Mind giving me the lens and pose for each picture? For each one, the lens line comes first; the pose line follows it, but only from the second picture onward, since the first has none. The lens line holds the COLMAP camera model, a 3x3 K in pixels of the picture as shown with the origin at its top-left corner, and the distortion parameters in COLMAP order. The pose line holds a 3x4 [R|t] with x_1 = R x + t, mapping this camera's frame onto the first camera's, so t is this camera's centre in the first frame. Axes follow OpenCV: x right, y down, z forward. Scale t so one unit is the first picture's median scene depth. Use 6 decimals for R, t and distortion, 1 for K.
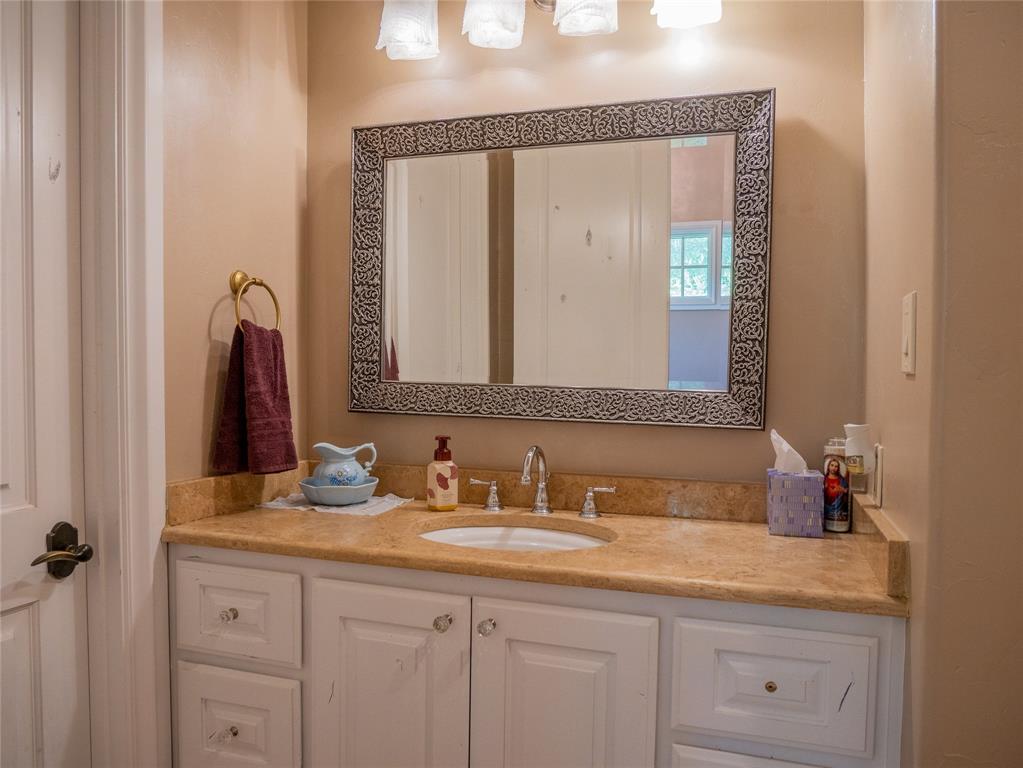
lens RADIAL K [[741.0, 0, 524.9], [0, 741.0, 381.9], [0, 0, 1]] dist [-0.044384, 0.022504]
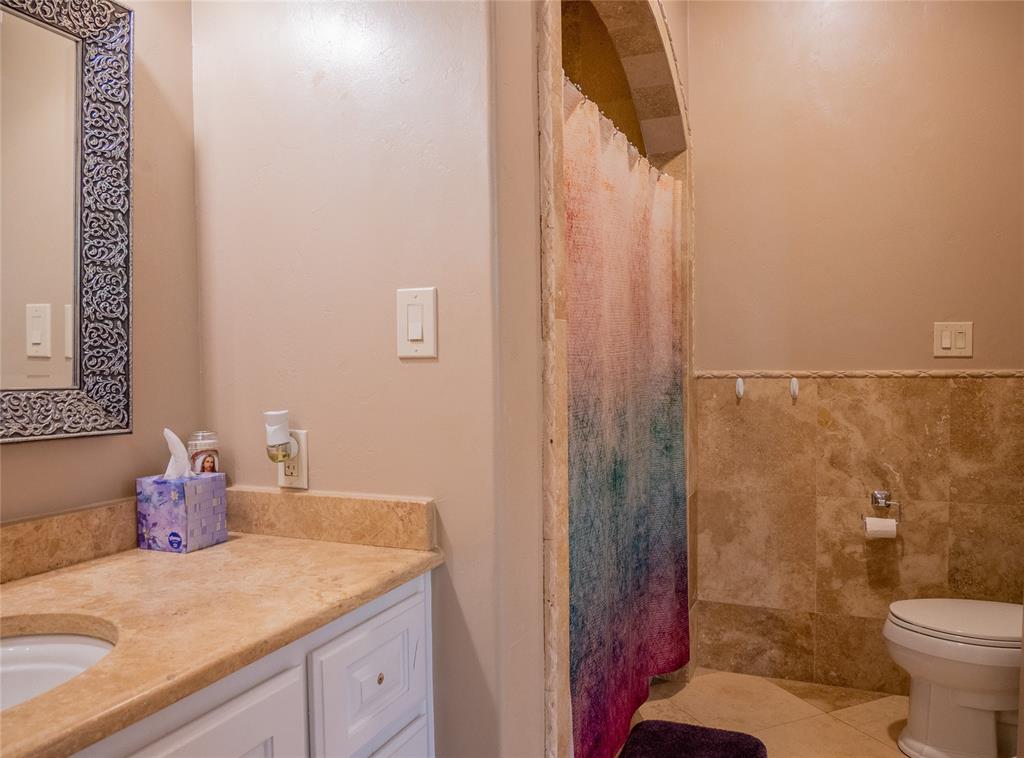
lens RADIAL K [[741.7, 0, 545.0], [0, 741.7, 371.6], [0, 0, 1]] dist [-0.044384, 0.022504]
pose [[0.079835, -0.023955, 0.996520, -0.431298], [0.025369, 0.999436, 0.021993, -0.006986], [-0.996485, 0.023525, 0.080397, 0.485747]]
